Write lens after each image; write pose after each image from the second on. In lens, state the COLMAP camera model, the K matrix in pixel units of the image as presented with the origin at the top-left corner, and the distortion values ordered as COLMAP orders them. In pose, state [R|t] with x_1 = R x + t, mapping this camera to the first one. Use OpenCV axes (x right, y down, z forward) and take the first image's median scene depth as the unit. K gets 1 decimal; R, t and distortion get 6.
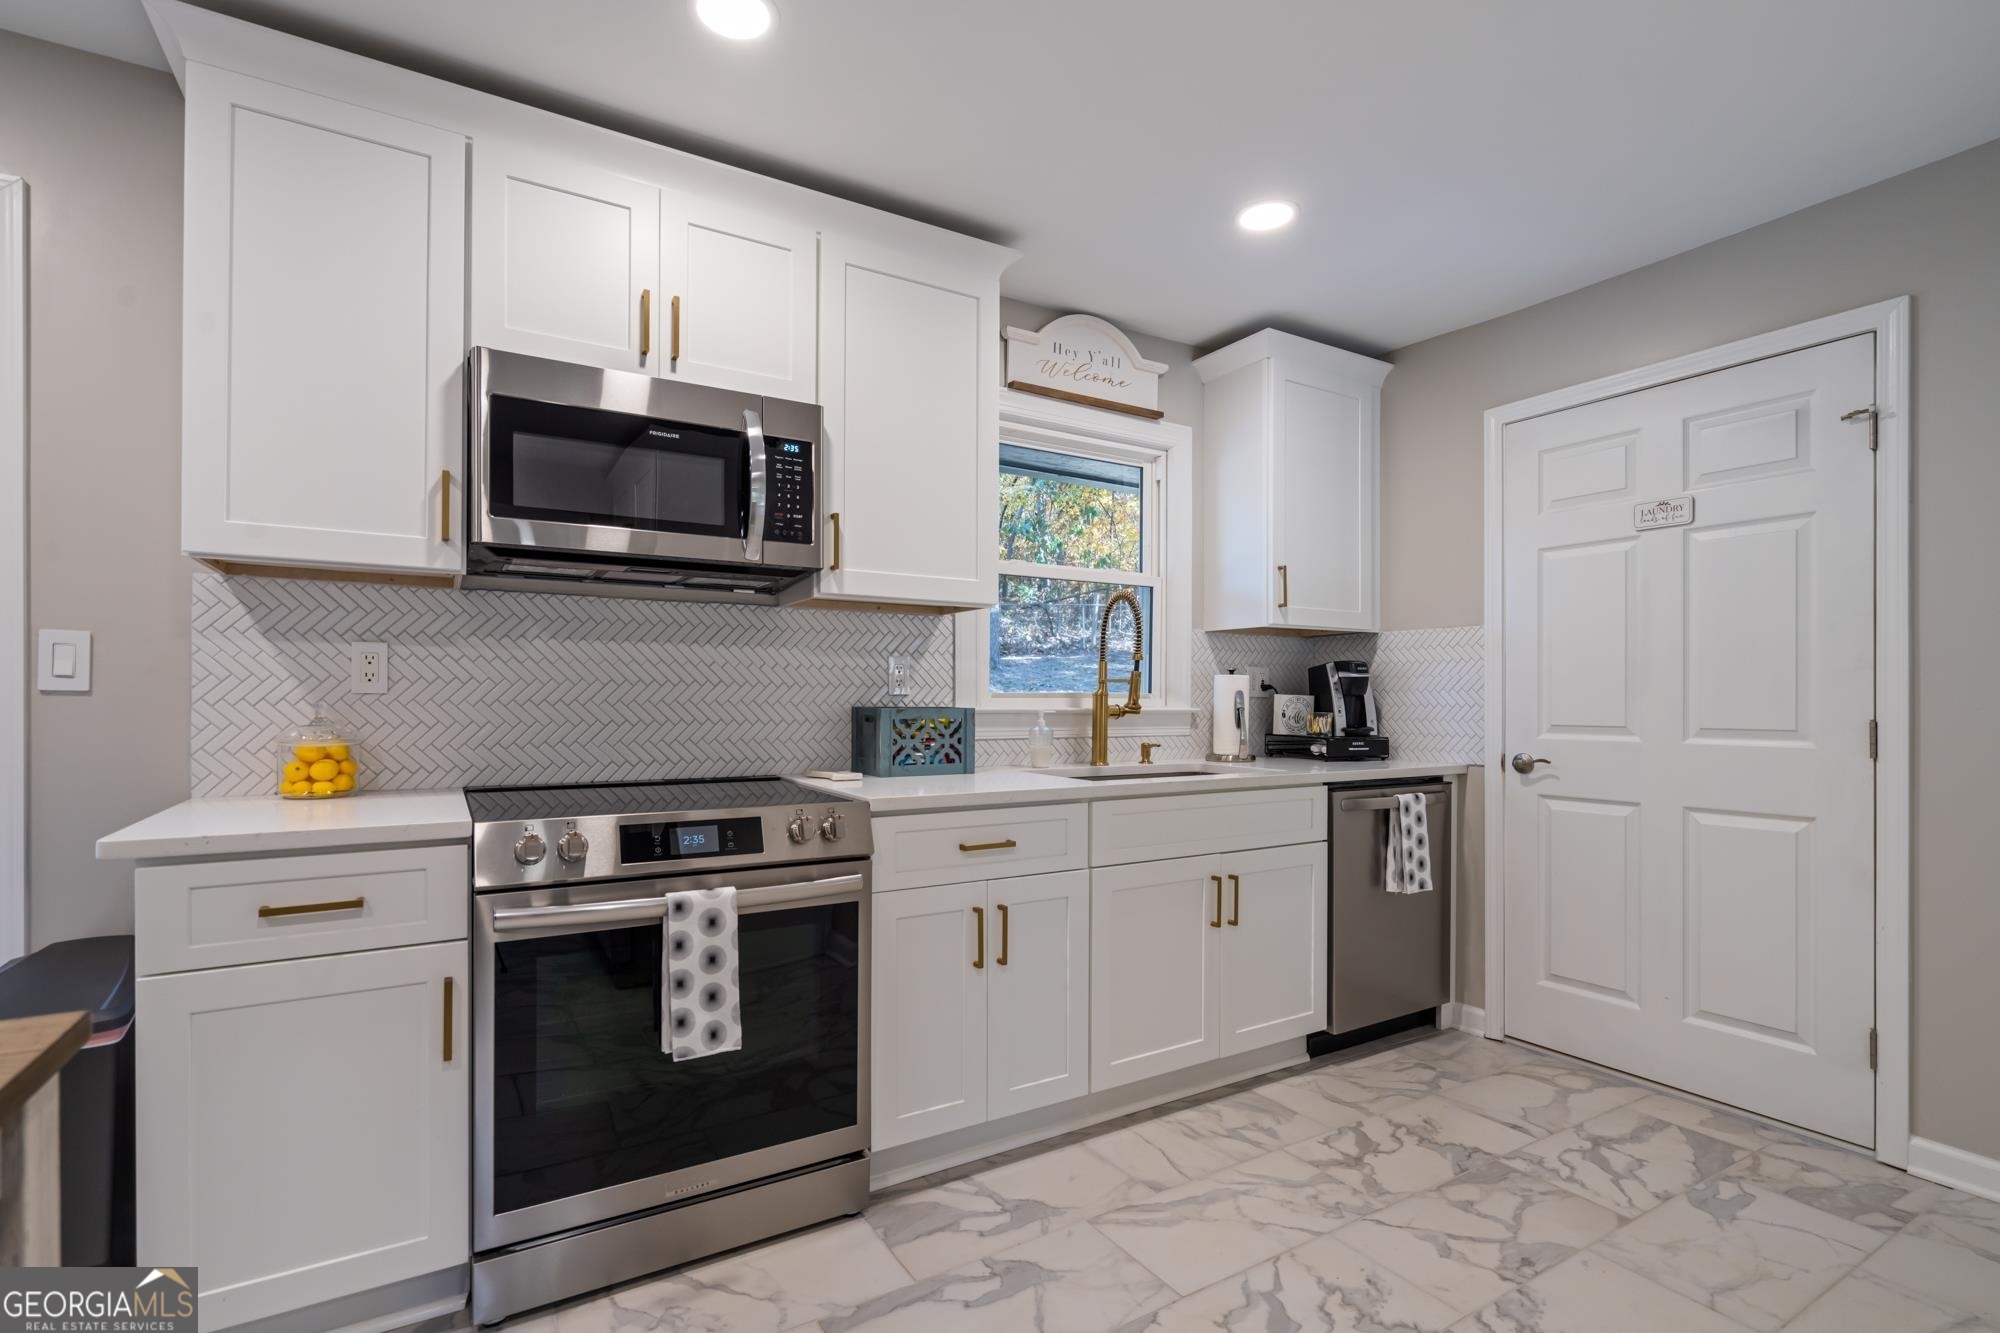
lens RADIAL K [[926.7, 0, 984.1], [0, 926.7, 700.4], [0, 0, 1]] dist [-0.003267, 0.000037]
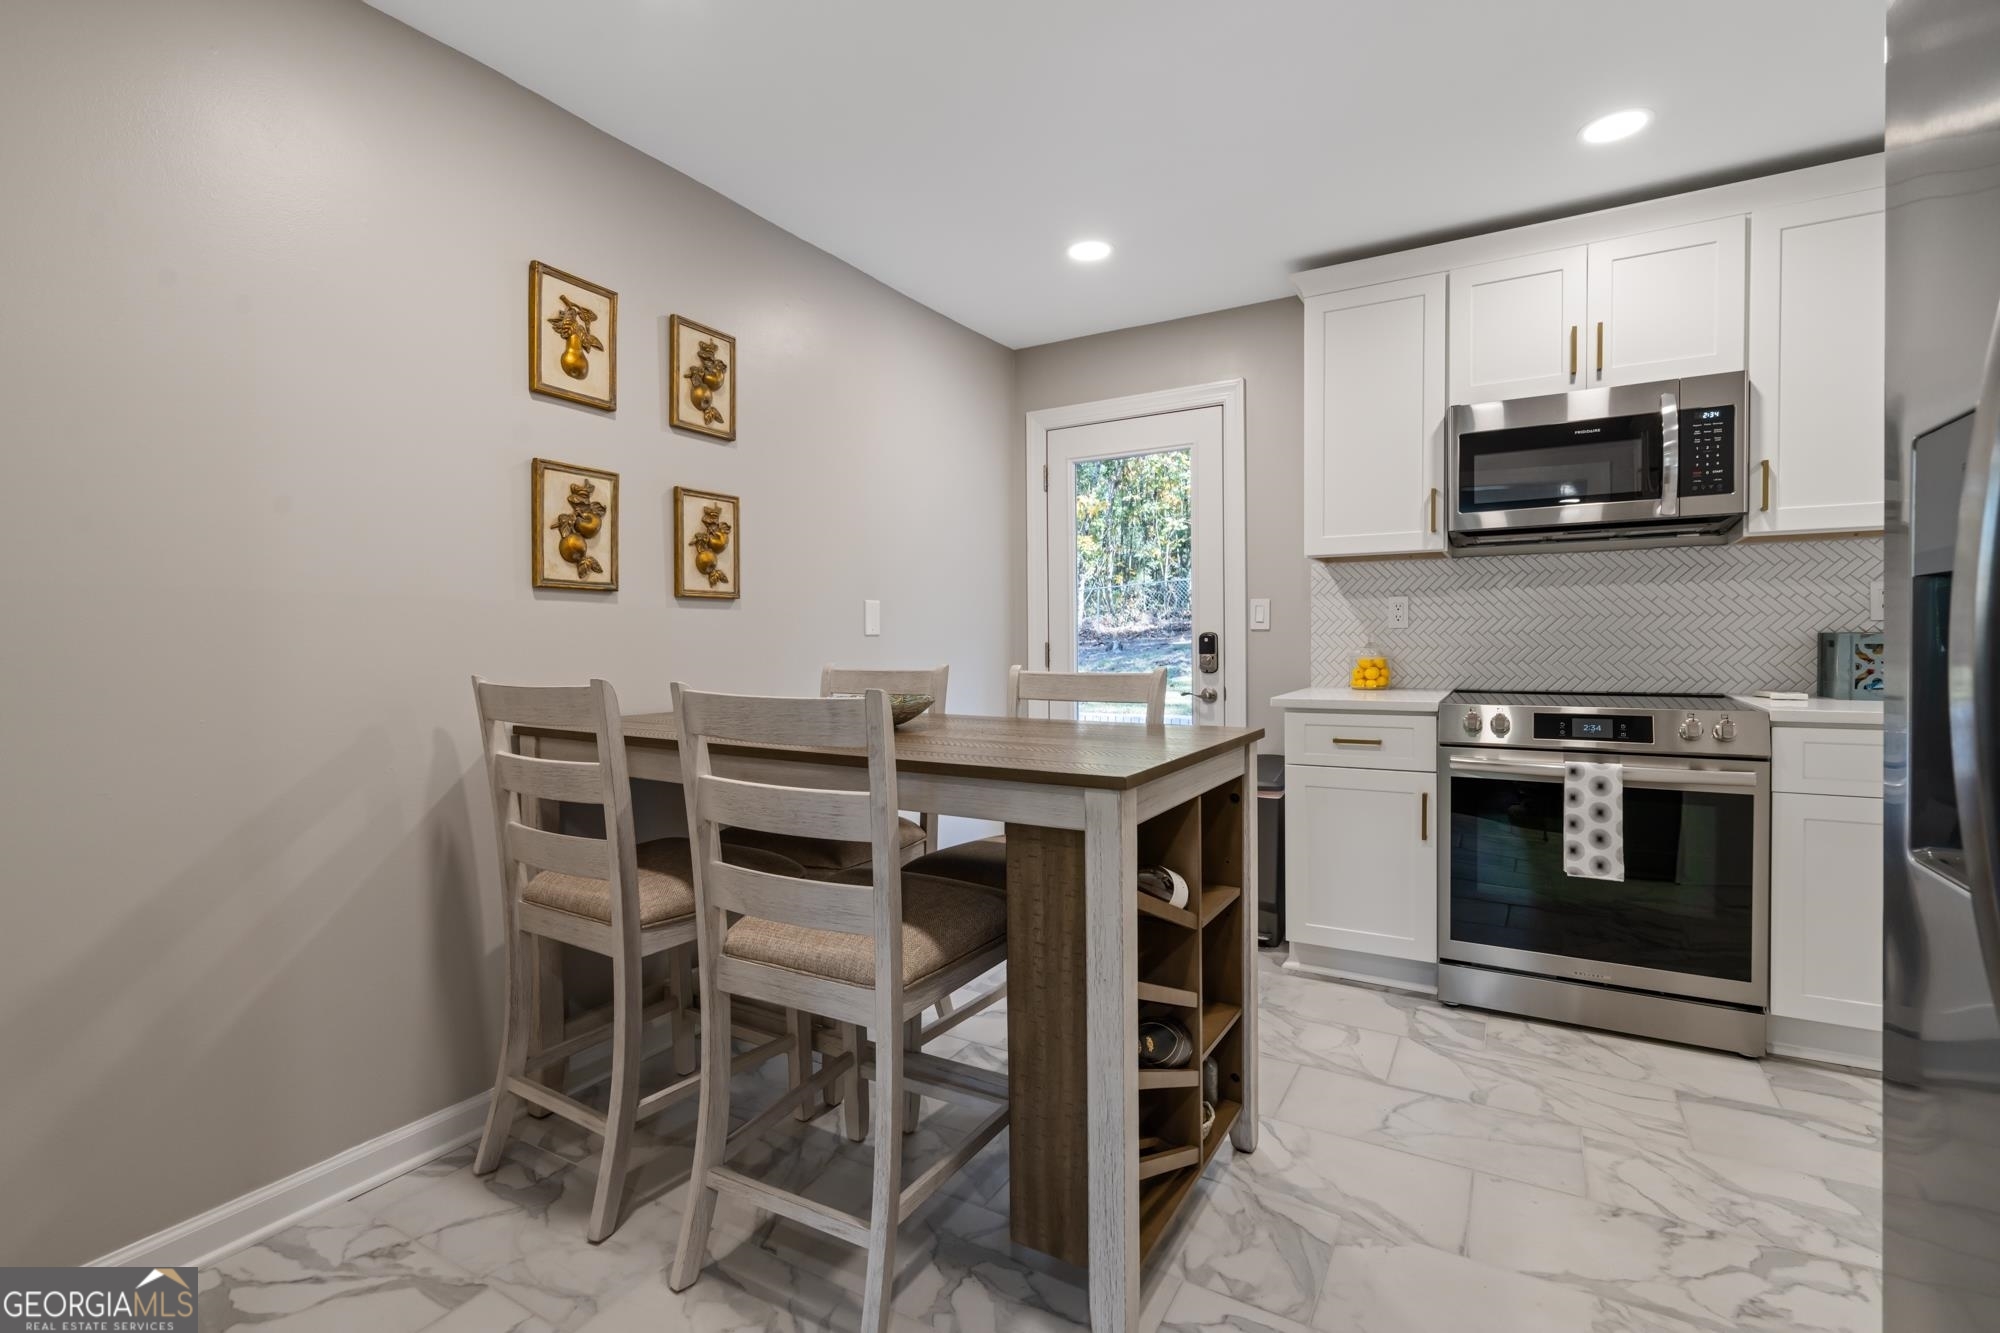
lens RADIAL K [[905.2, 0, 997.5], [0, 905.2, 660.0], [0, 0, 1]] dist [-0.002225, 0.000264]
pose [[0.480922, 0.011888, -0.876683, 0.387200], [0.009830, 0.999772, 0.018949, 0.011401], [0.876708, -0.017731, 0.480695, -0.378482]]
